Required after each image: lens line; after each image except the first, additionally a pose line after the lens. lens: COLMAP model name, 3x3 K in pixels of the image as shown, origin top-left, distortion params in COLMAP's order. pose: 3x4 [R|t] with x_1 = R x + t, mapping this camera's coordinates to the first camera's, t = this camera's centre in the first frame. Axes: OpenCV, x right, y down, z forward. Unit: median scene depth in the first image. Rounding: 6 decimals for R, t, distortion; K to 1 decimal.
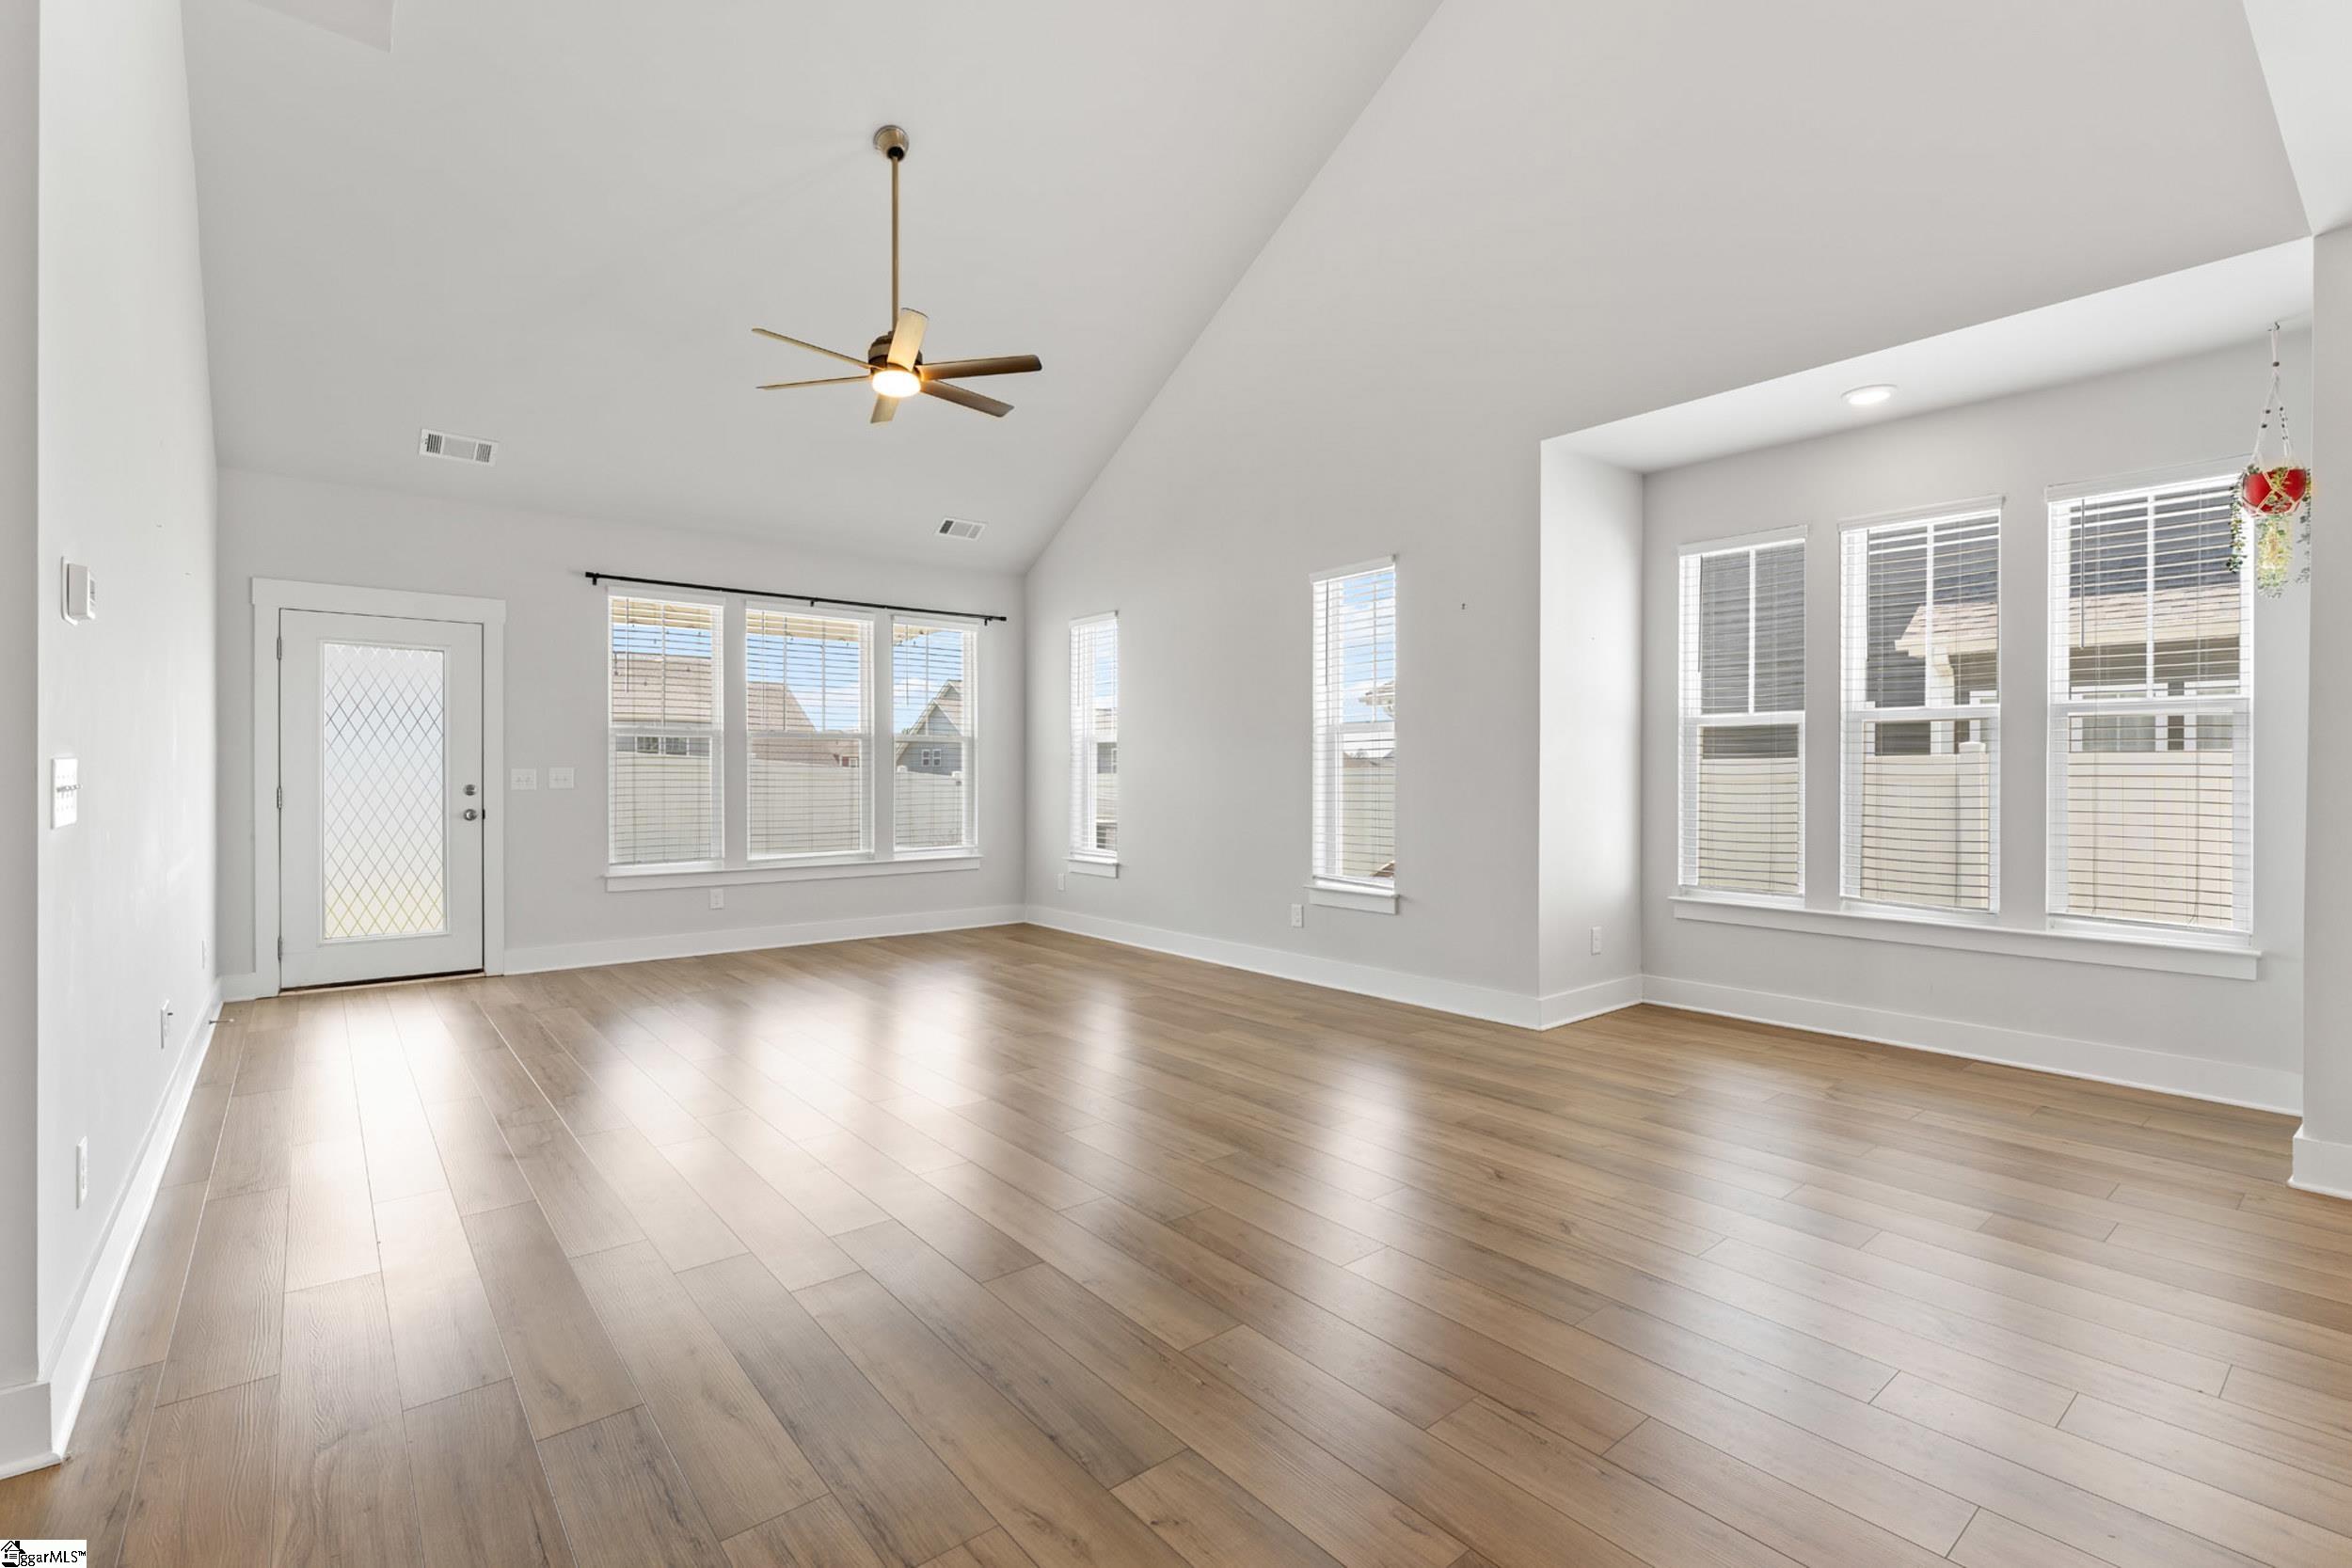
lens RADIAL K [[1055.3, 0, 1176.0], [0, 1055.3, 784.0], [0, 0, 1]] dist [-0.000369, 0.000025]
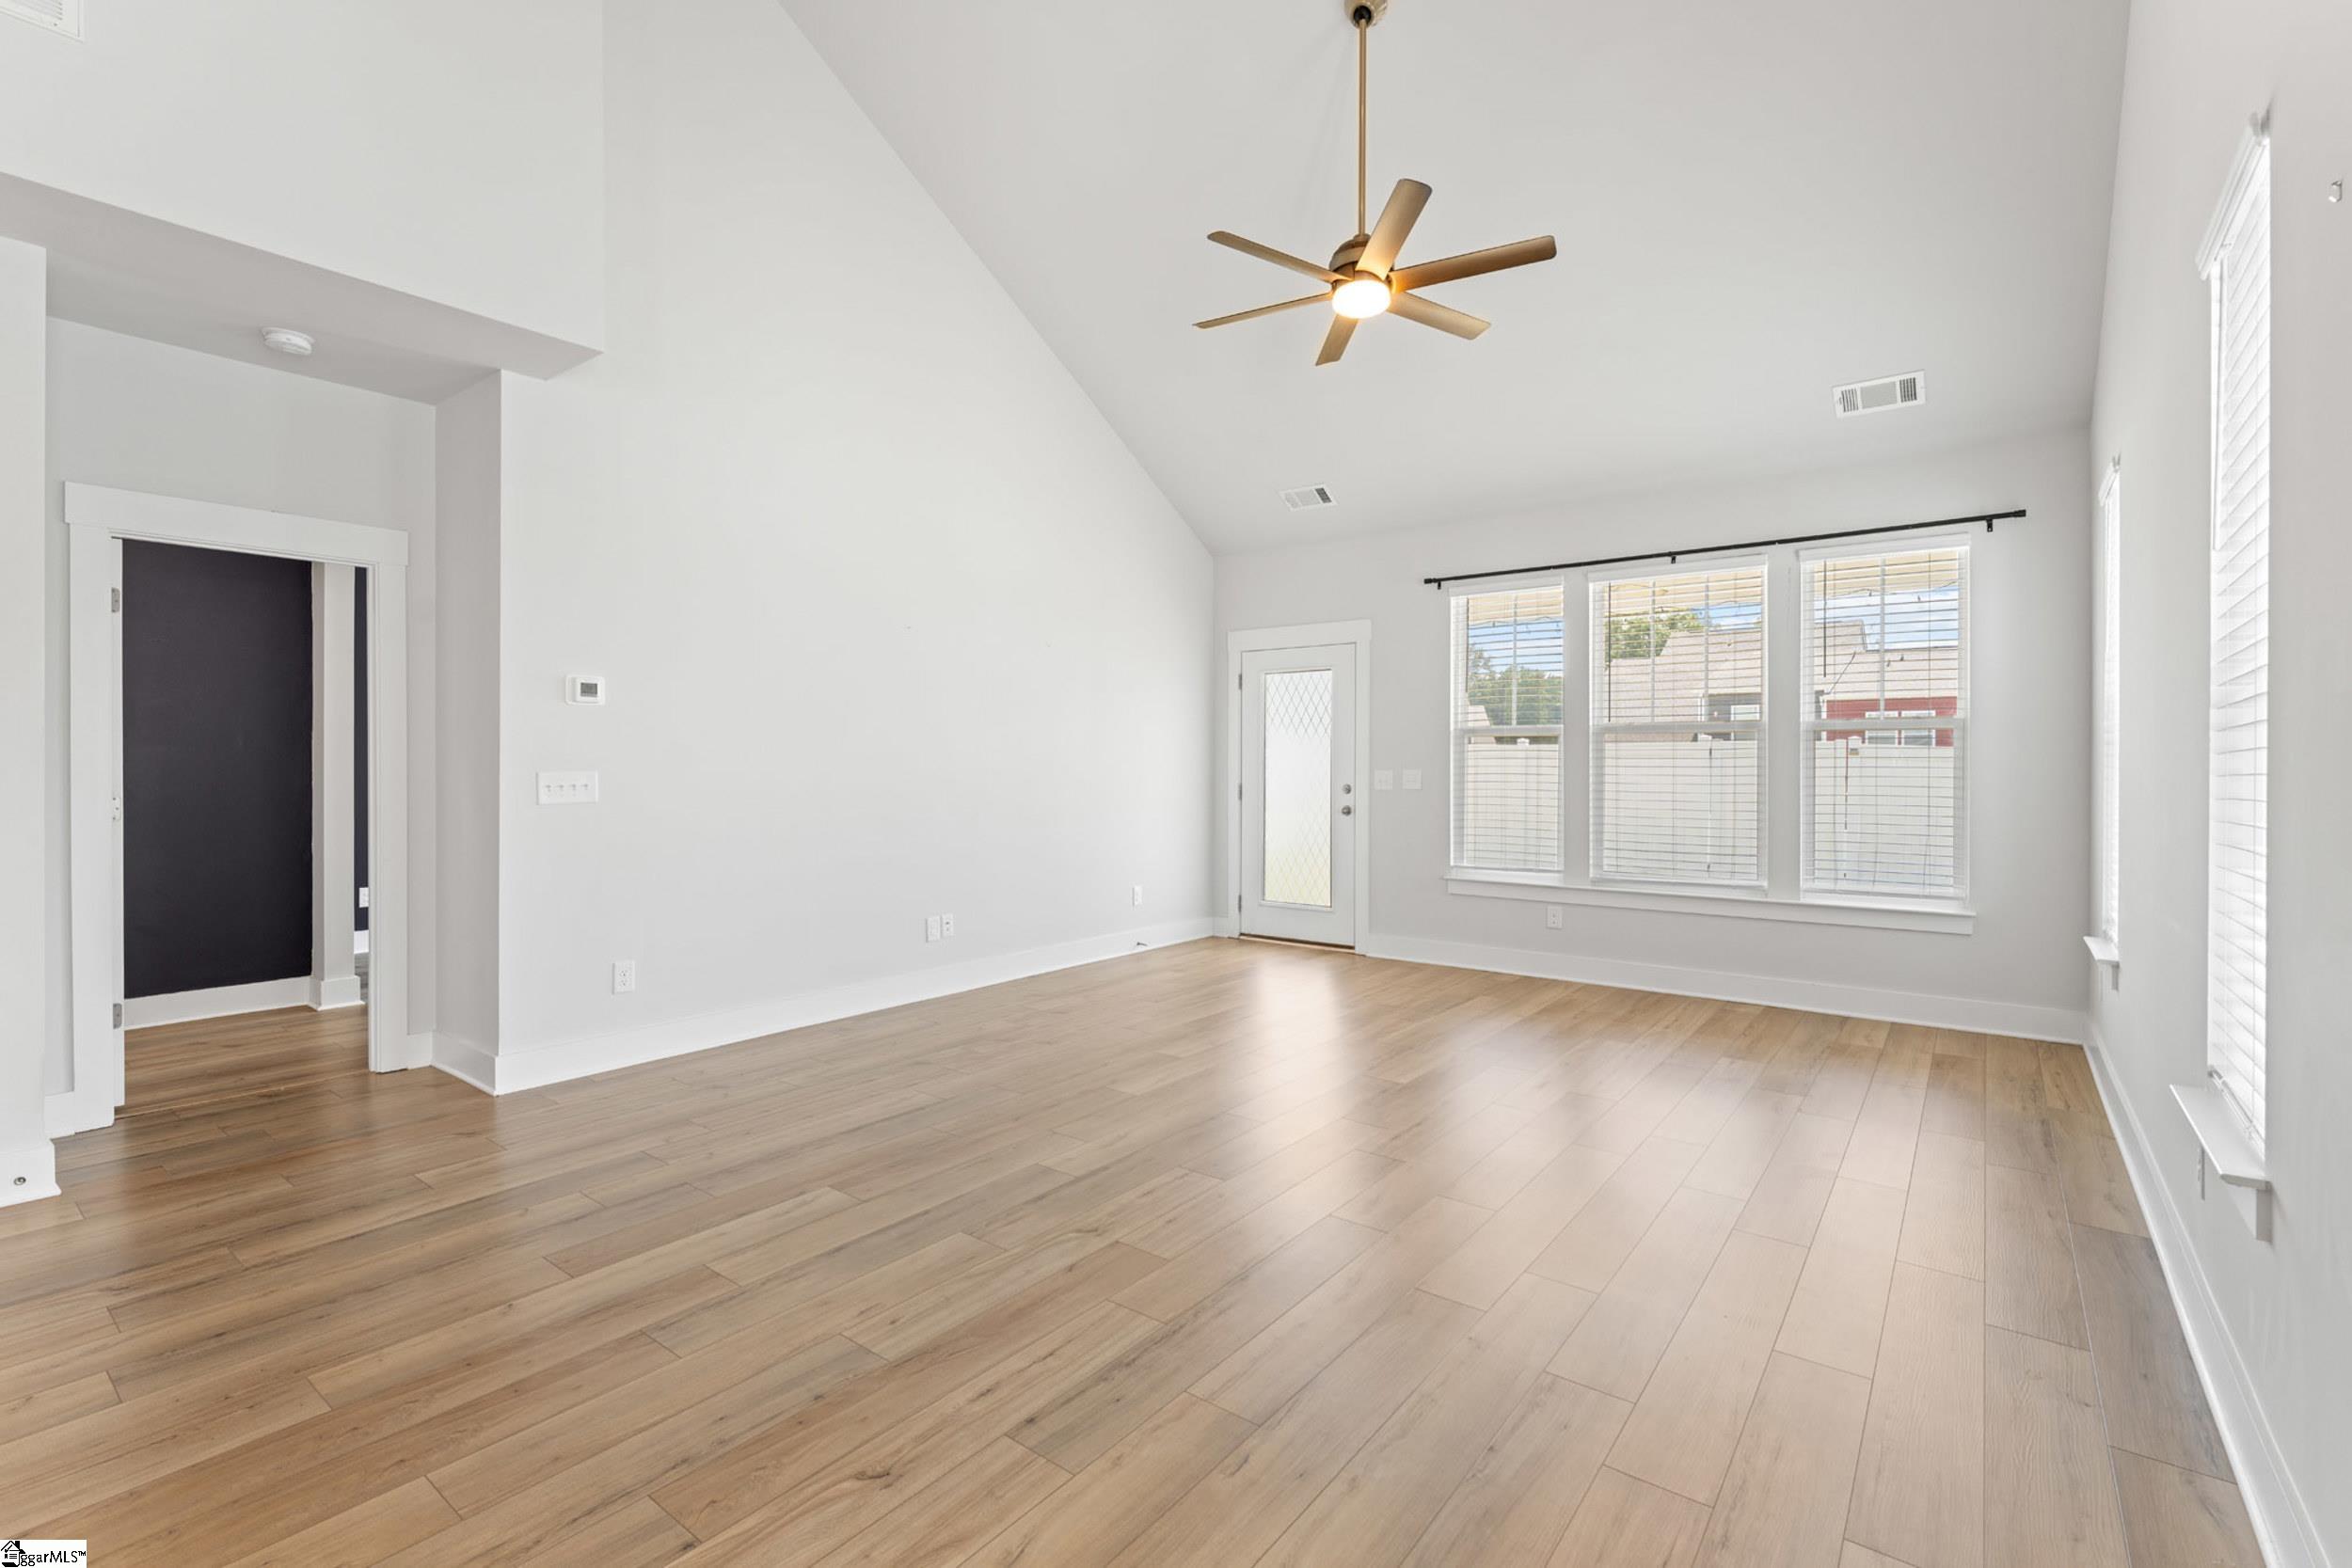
lens RADIAL K [[1050.8, 0, 1170.5], [0, 1050.8, 775.1], [0, 0, 1]] dist [-0.000923, -0.000018]
pose [[0.221163, 0.007621, -0.975207, 0.401595], [-0.010791, 0.999927, 0.005367, -0.013232], [0.975177, 0.009337, 0.221229, 0.554653]]
